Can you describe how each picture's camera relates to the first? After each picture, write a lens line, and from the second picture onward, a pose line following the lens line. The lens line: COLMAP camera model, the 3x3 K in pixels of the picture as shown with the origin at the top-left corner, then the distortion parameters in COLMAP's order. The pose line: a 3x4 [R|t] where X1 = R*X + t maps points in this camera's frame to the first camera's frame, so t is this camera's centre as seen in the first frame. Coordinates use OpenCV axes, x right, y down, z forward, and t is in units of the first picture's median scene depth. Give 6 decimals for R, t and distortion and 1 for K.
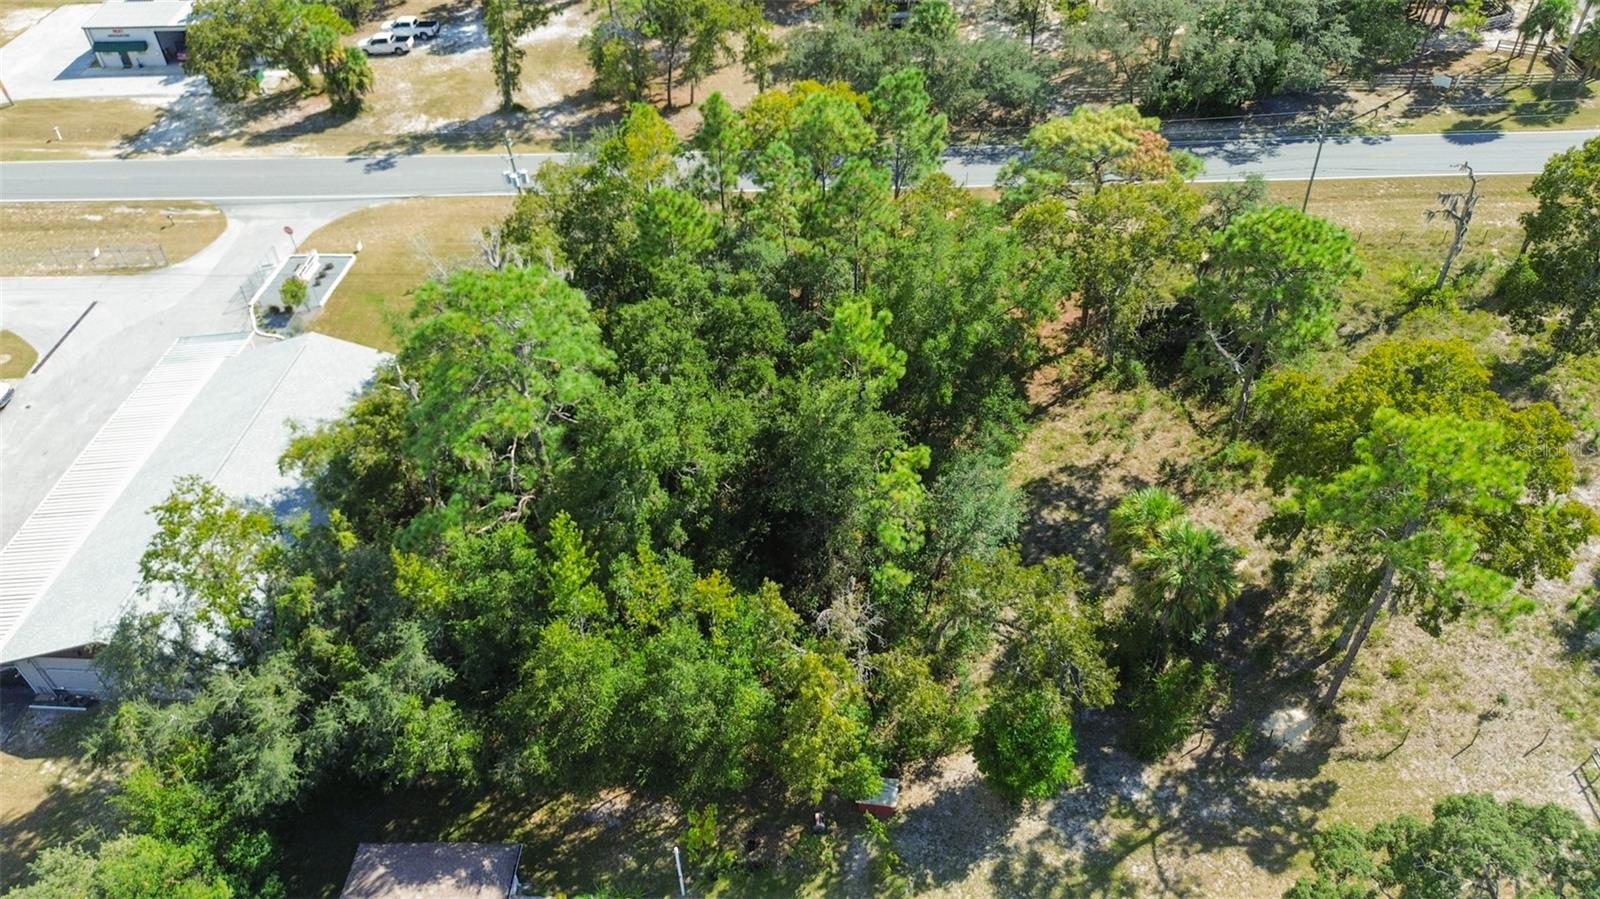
lens RADIAL K [[1143.7, 0, 804.3], [0, 1143.7, 458.8], [0, 0, 1]] dist [0.065522, -0.067147]
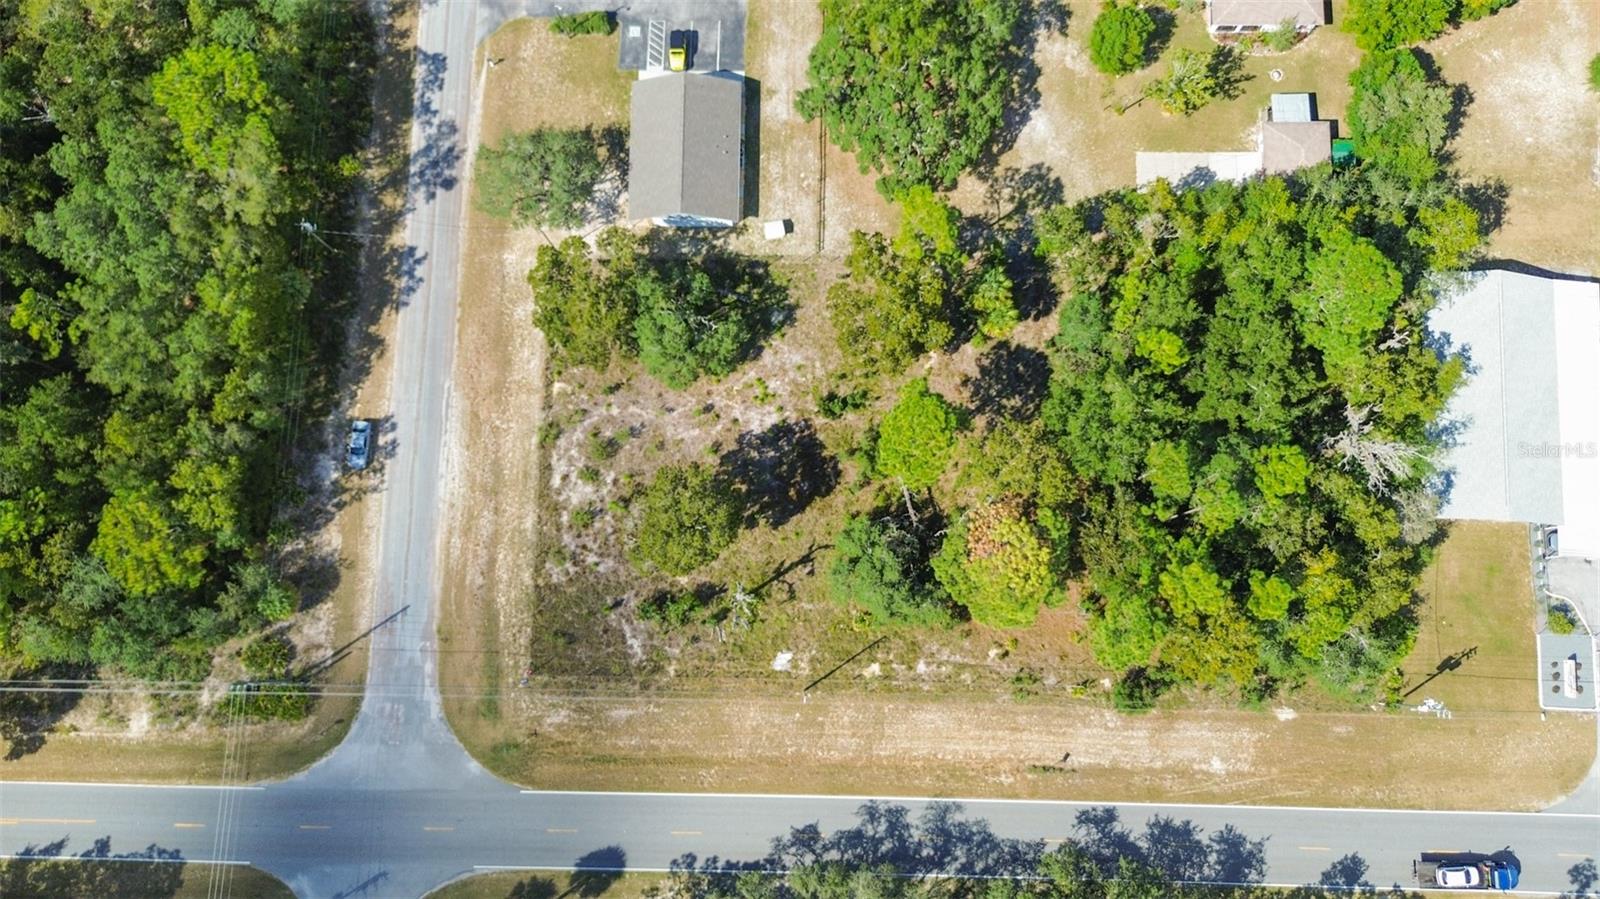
lens RADIAL K [[1143.7, 0, 808.9], [0, 1143.7, 442.8], [0, 0, 1]] dist [0.065522, -0.067147]
pose [[-0.998930, 0.023474, 0.039838, 0.447028], [0.020873, -0.539856, 0.841498, -1.453752], [0.041260, 0.841430, 0.538789, 0.037969]]
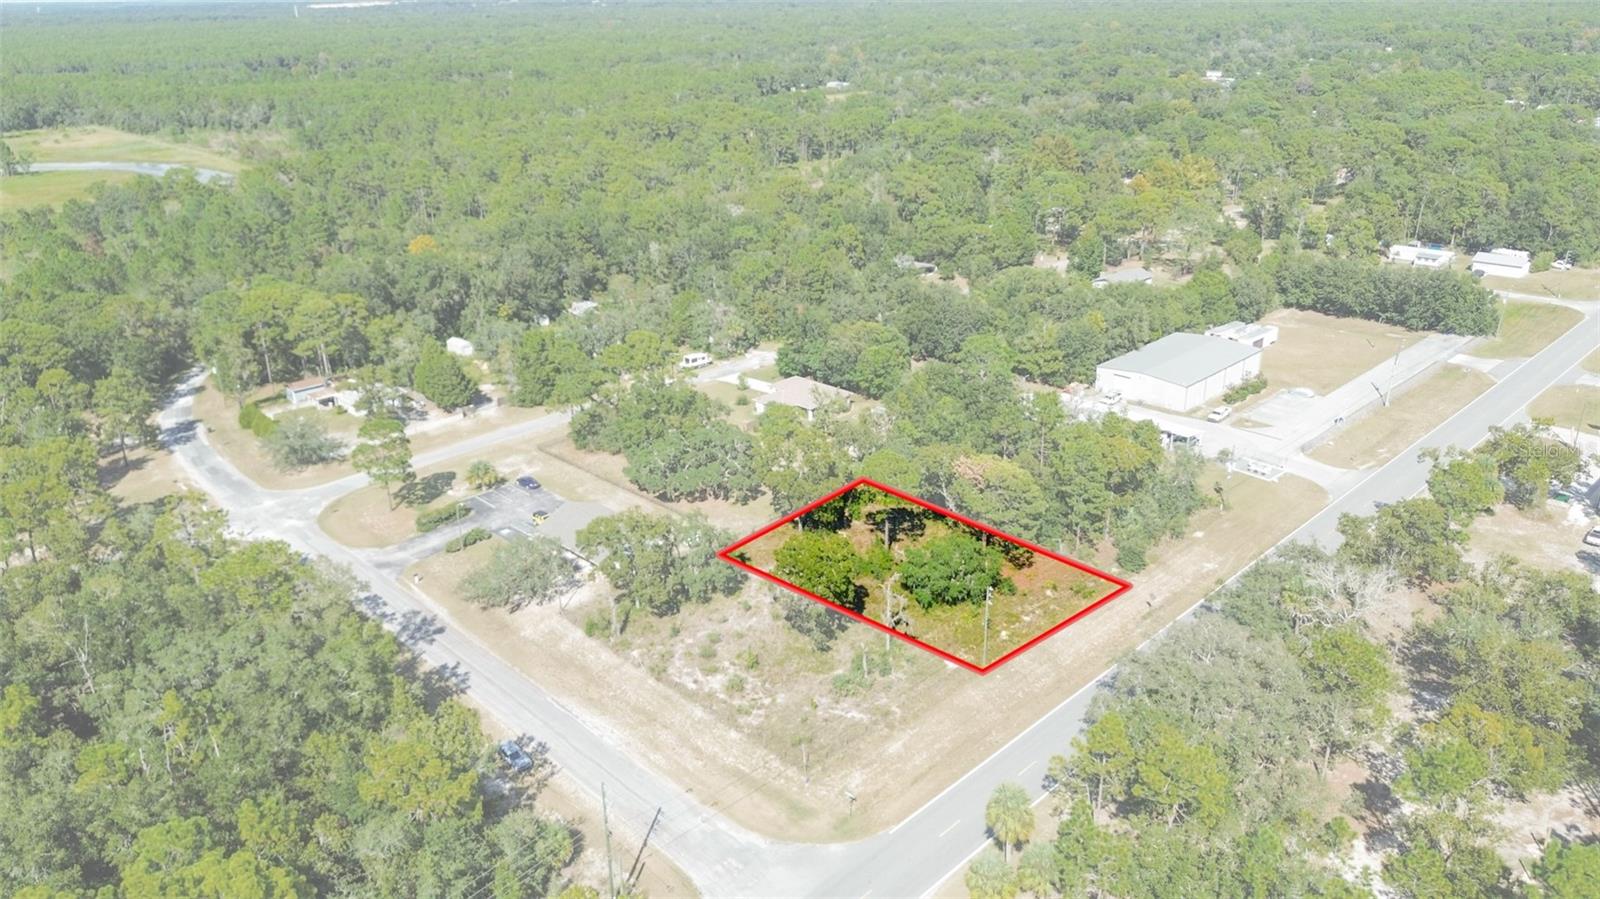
lens RADIAL K [[1143.7, 0, 809.2], [0, 1143.7, 447.4], [0, 0, 1]] dist [0.065522, -0.067147]
pose [[-0.682415, 0.309330, -0.662288, 1.877589], [-0.456797, 0.526870, 0.716760, -1.662927], [0.570655, 0.791659, -0.218243, 1.208156]]
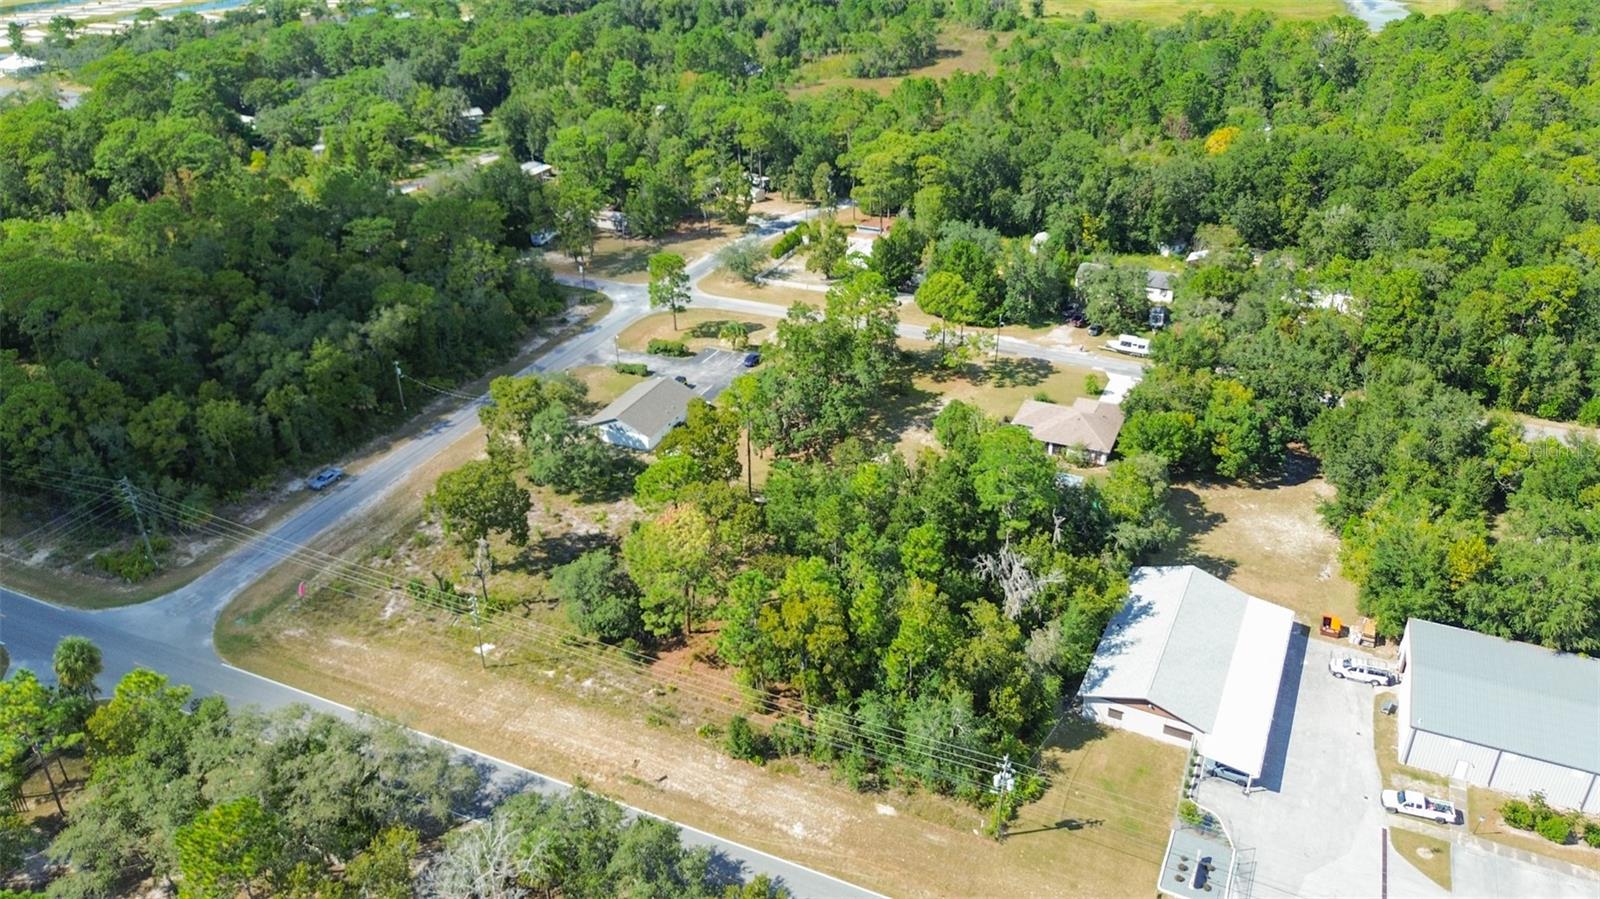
lens RADIAL K [[1143.7, 0, 805.6], [0, 1143.7, 453.3], [0, 0, 1]] dist [0.065522, -0.067147]
pose [[-0.923453, -0.151203, 0.352664, -0.542613], [0.283967, 0.348831, 0.893129, -1.860058], [-0.258064, 0.924908, -0.279192, 1.306244]]
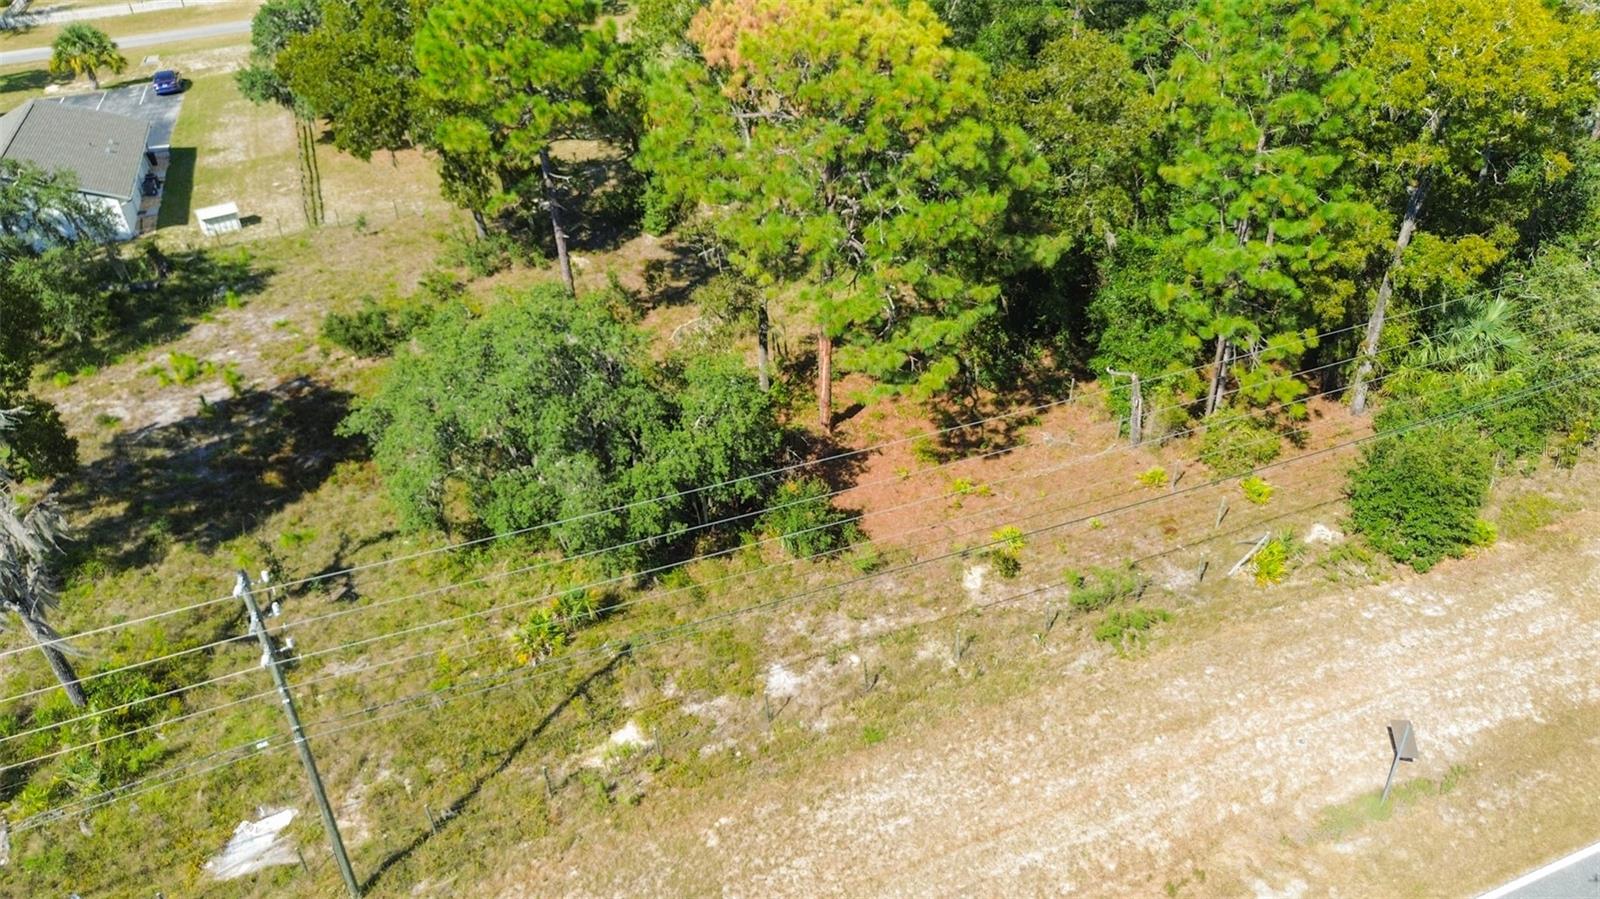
lens RADIAL K [[1143.7, 0, 804.3], [0, 1143.7, 445.1], [0, 0, 1]] dist [0.065522, -0.067147]
pose [[-0.910965, 0.282504, -0.300555, 0.464433], [-0.212511, 0.303067, 0.928972, -0.692931], [0.353527, 0.910133, -0.216048, 1.241343]]
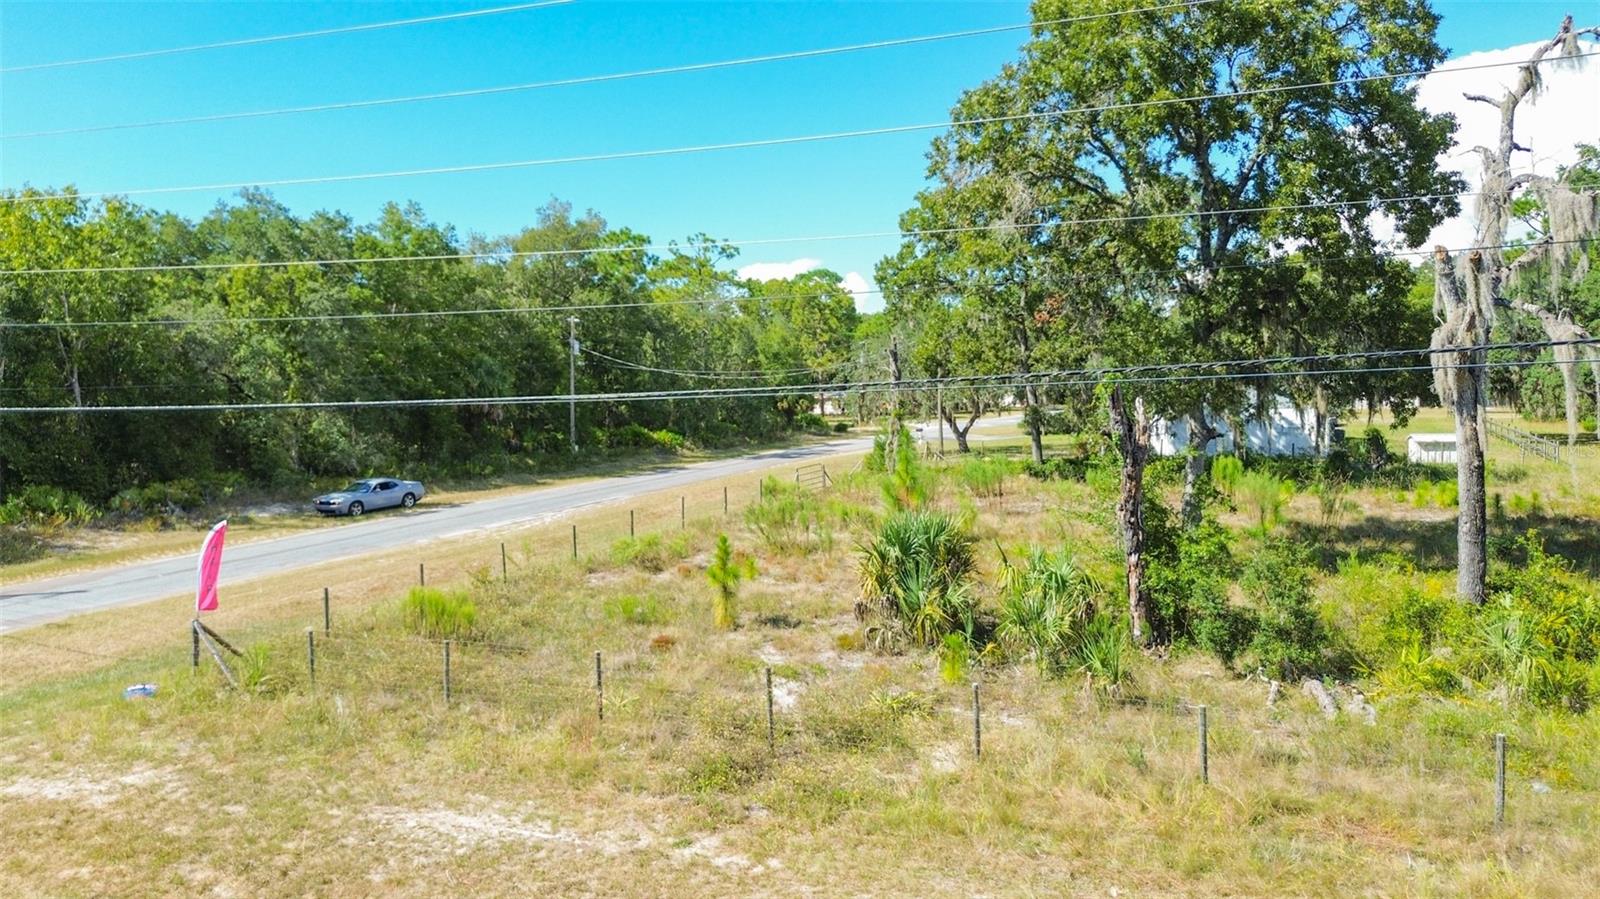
lens RADIAL K [[1143.7, 0, 800.4], [0, 1143.7, 424.6], [0, 0, 1]] dist [0.065522, -0.067147]
pose [[-0.924603, 0.030553, 0.379706, 0.660703], [0.286270, 0.713340, 0.639684, -0.427929], [-0.251315, 0.700152, -0.668302, 1.333748]]
